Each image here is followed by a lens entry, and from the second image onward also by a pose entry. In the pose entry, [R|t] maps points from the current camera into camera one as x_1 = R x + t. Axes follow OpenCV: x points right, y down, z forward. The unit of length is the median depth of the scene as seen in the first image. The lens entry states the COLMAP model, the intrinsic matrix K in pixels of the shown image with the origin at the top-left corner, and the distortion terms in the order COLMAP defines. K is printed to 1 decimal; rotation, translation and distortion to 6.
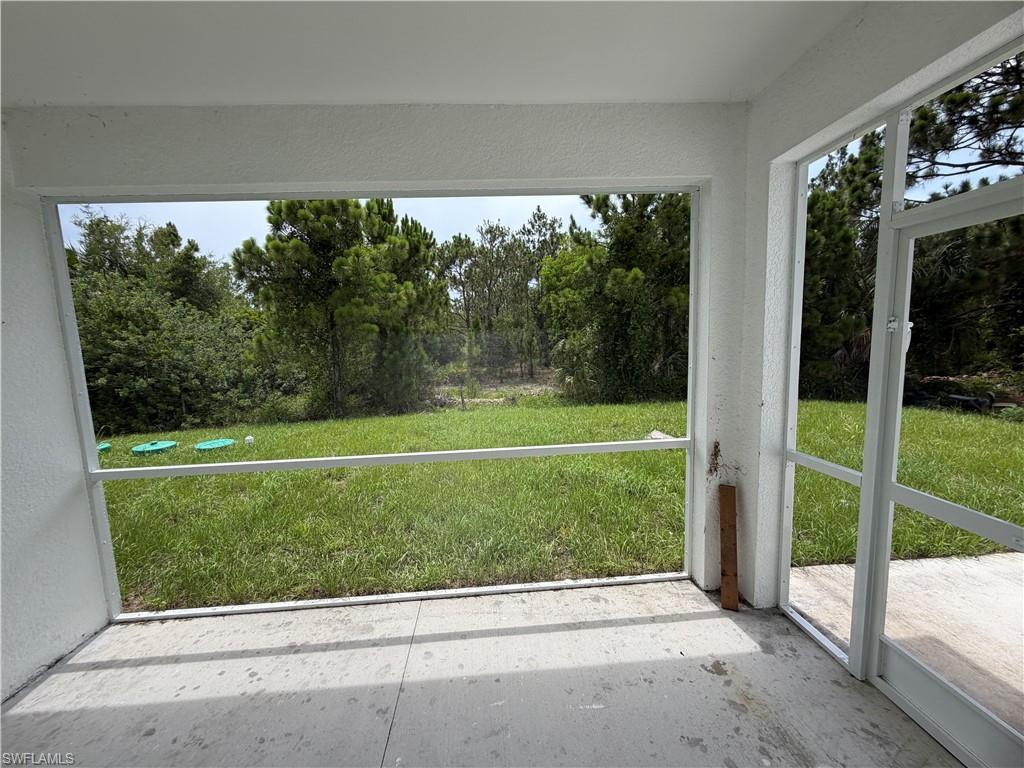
lens RADIAL K [[408.2, 0, 510.5], [0, 408.2, 382.8], [0, 0, 1]] dist [0.001211, 0.000143]
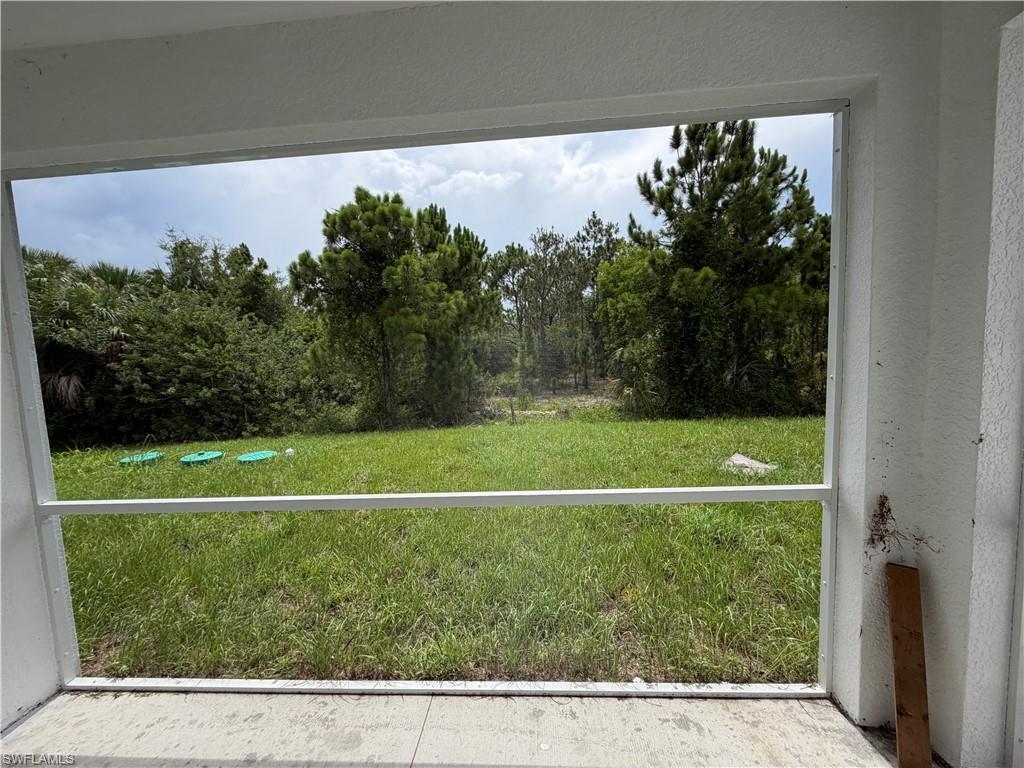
lens RADIAL K [[408.2, 0, 507.4], [0, 408.2, 386.8], [0, 0, 1]] dist [0.001211, 0.000143]
pose [[0.990346, 0.003822, -0.138563, 0.005854], [-0.006170, 0.999845, -0.016518, -0.003904], [0.138478, 0.017213, 0.990216, 0.113992]]
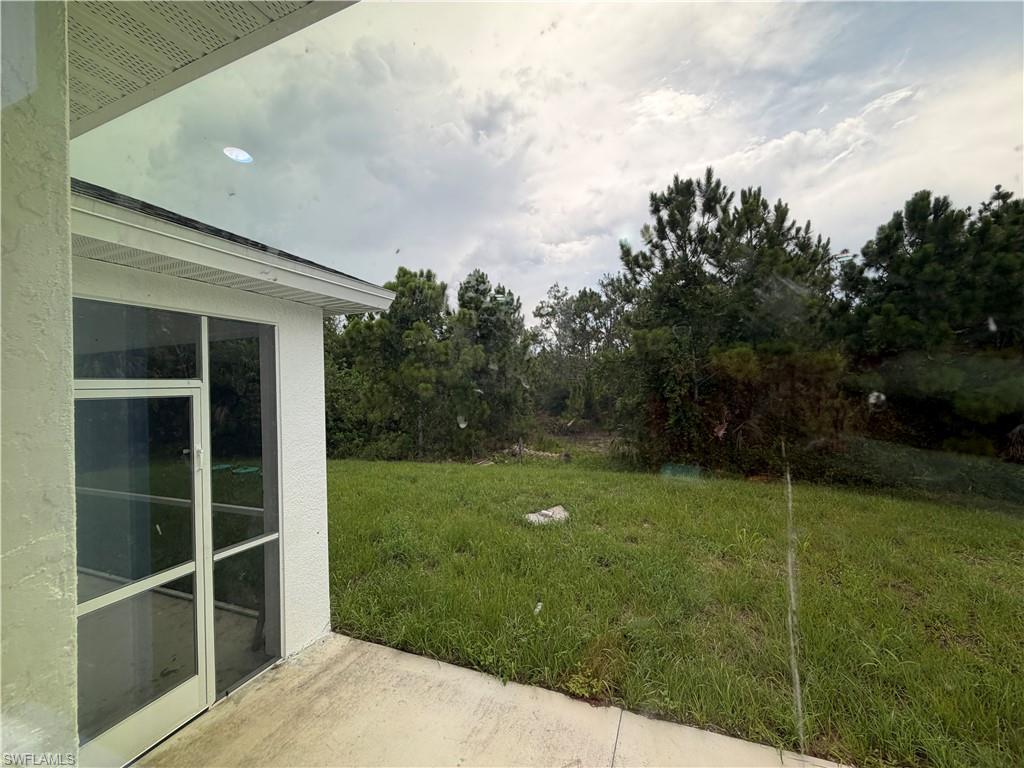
lens RADIAL K [[408.2, 0, 512.4], [0, 408.2, 381.7], [0, 0, 1]] dist [0.001211, 0.000143]
pose [[0.914154, 0.006268, -0.405318, 0.626465], [-0.050030, 0.993981, -0.097466, -0.080145], [0.402267, 0.109377, 0.908965, 0.030629]]
